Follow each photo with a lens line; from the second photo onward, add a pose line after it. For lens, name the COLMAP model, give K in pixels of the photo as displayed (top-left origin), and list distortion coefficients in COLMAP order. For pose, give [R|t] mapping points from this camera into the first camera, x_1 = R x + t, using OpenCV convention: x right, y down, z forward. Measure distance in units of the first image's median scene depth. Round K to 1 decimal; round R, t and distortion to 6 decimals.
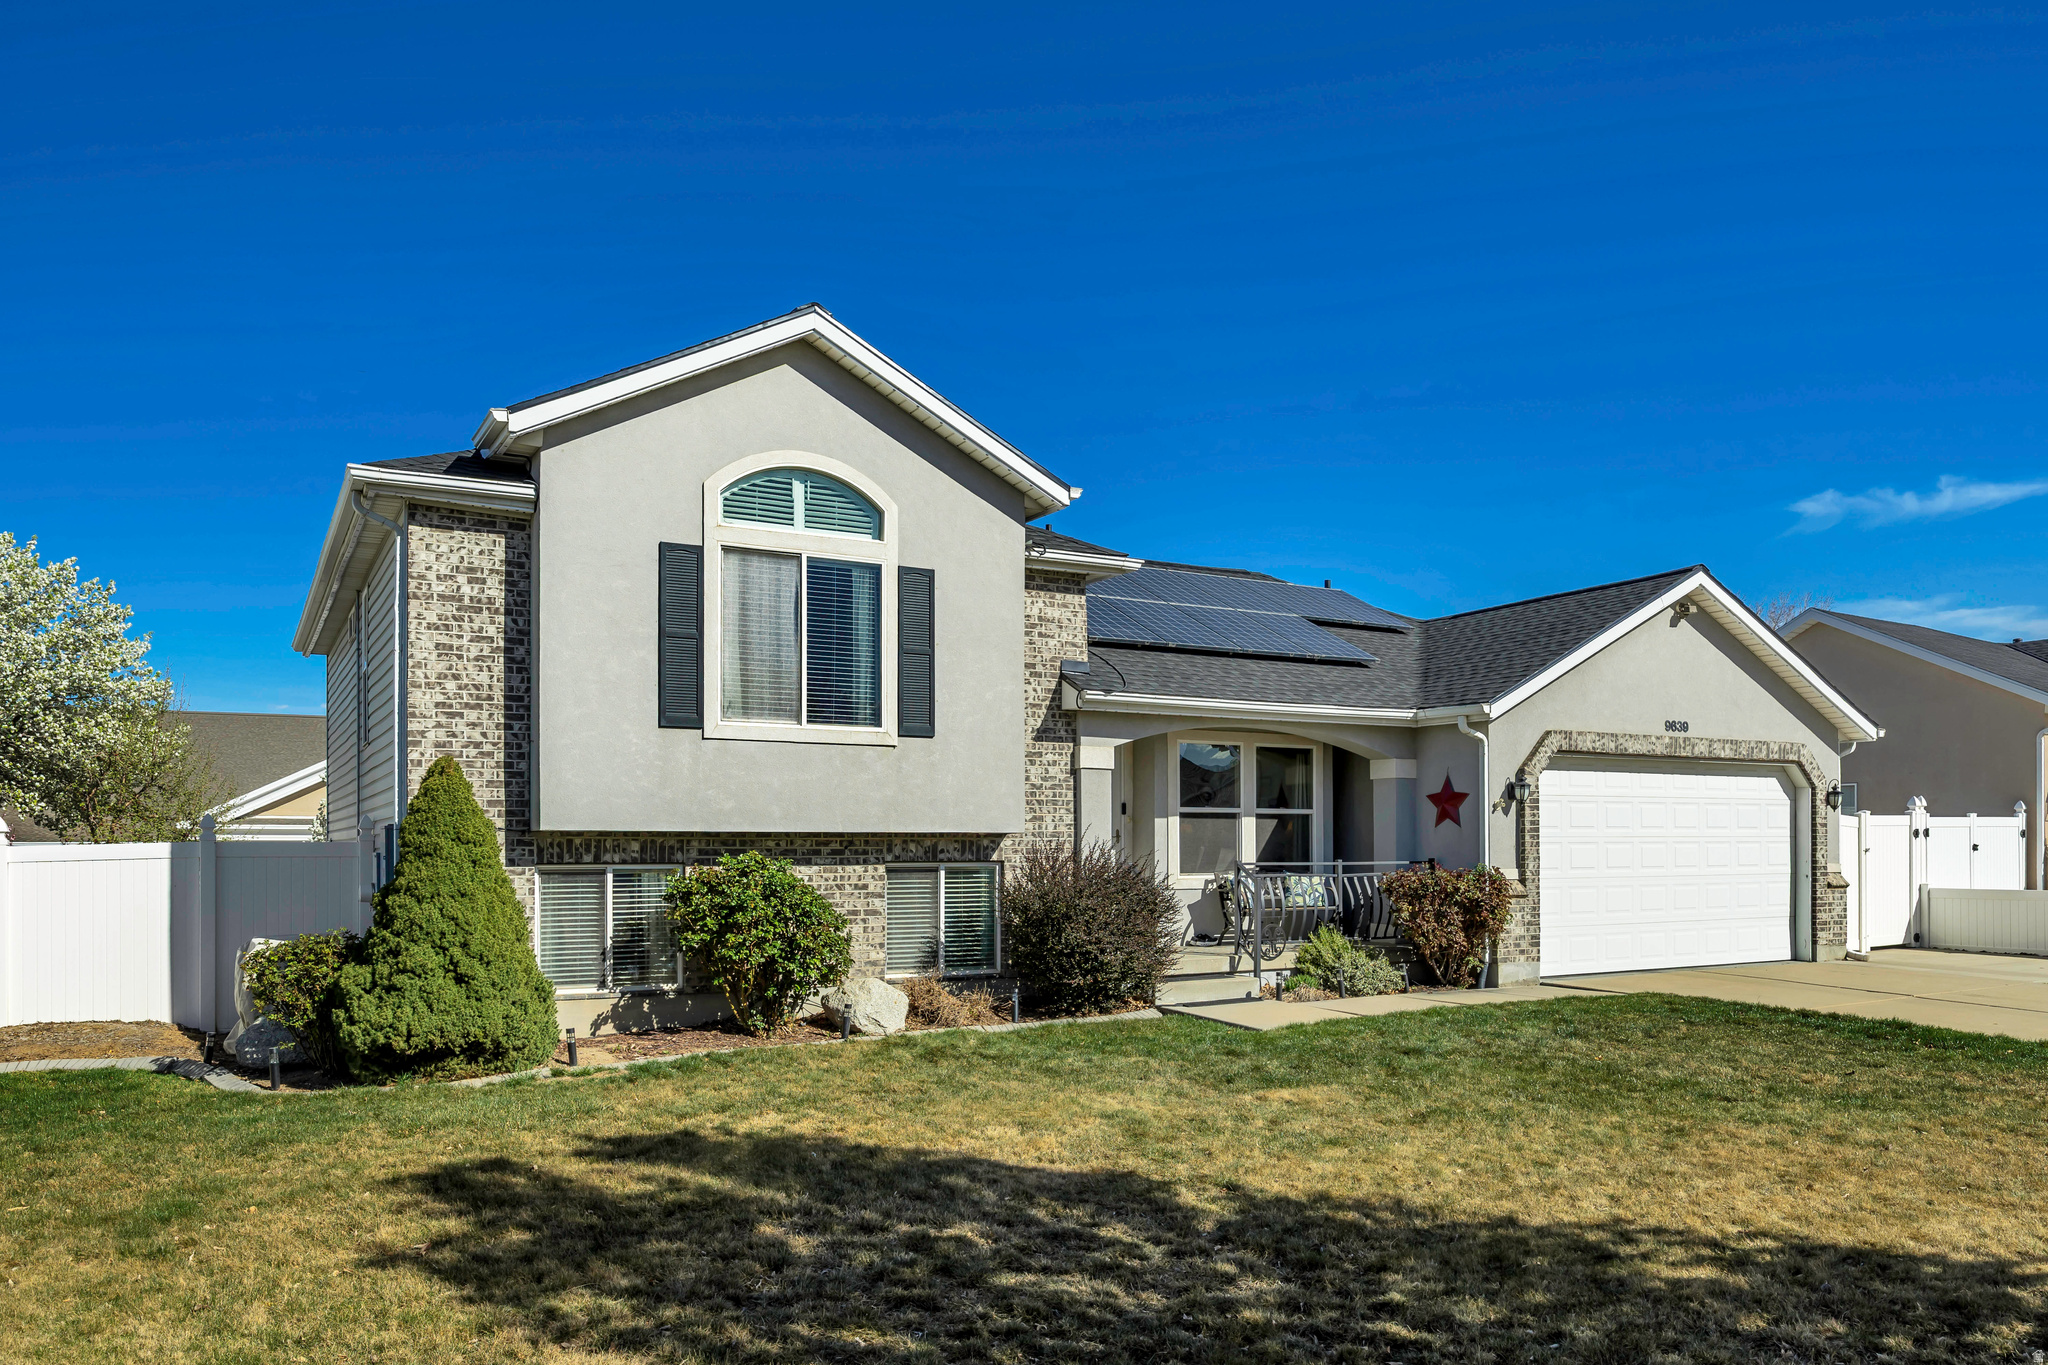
lens RADIAL K [[1461.7, 0, 1024.0], [0, 1461.7, 682.5], [0, 0, 1]] dist [0.001275, -0.000050]
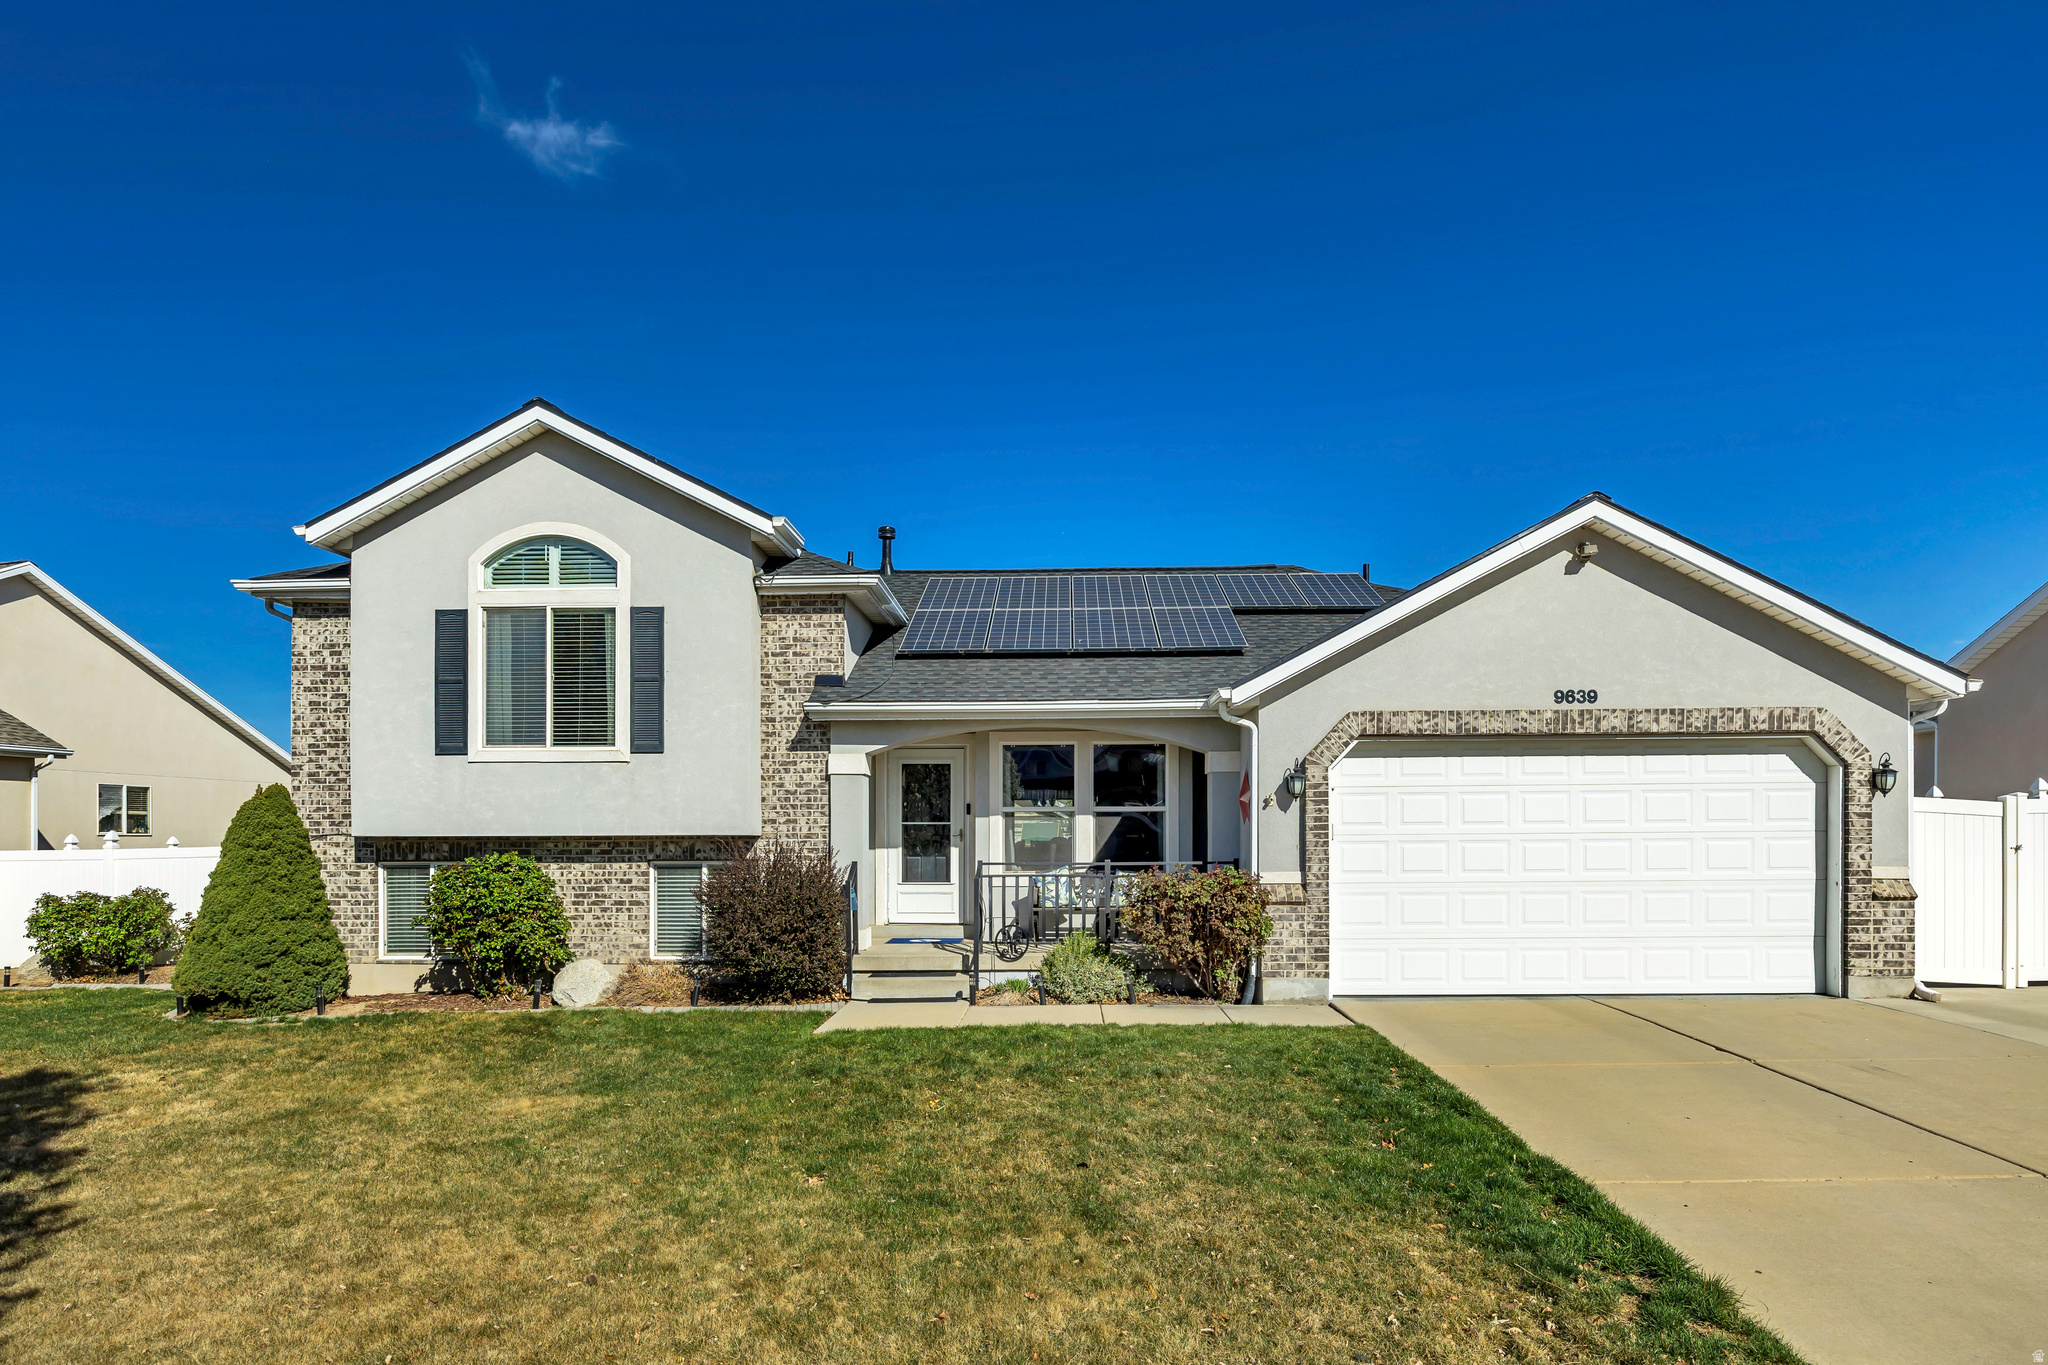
lens RADIAL K [[1150.6, 0, 951.6], [0, 1150.6, 730.0], [0, 0, 1]] dist [-0.006526, -0.000755]
pose [[0.849754, -0.050193, -0.524784, 0.578514], [0.063318, 0.997968, 0.007077, 0.026326], [0.523363, -0.039242, 0.851206, 0.333015]]
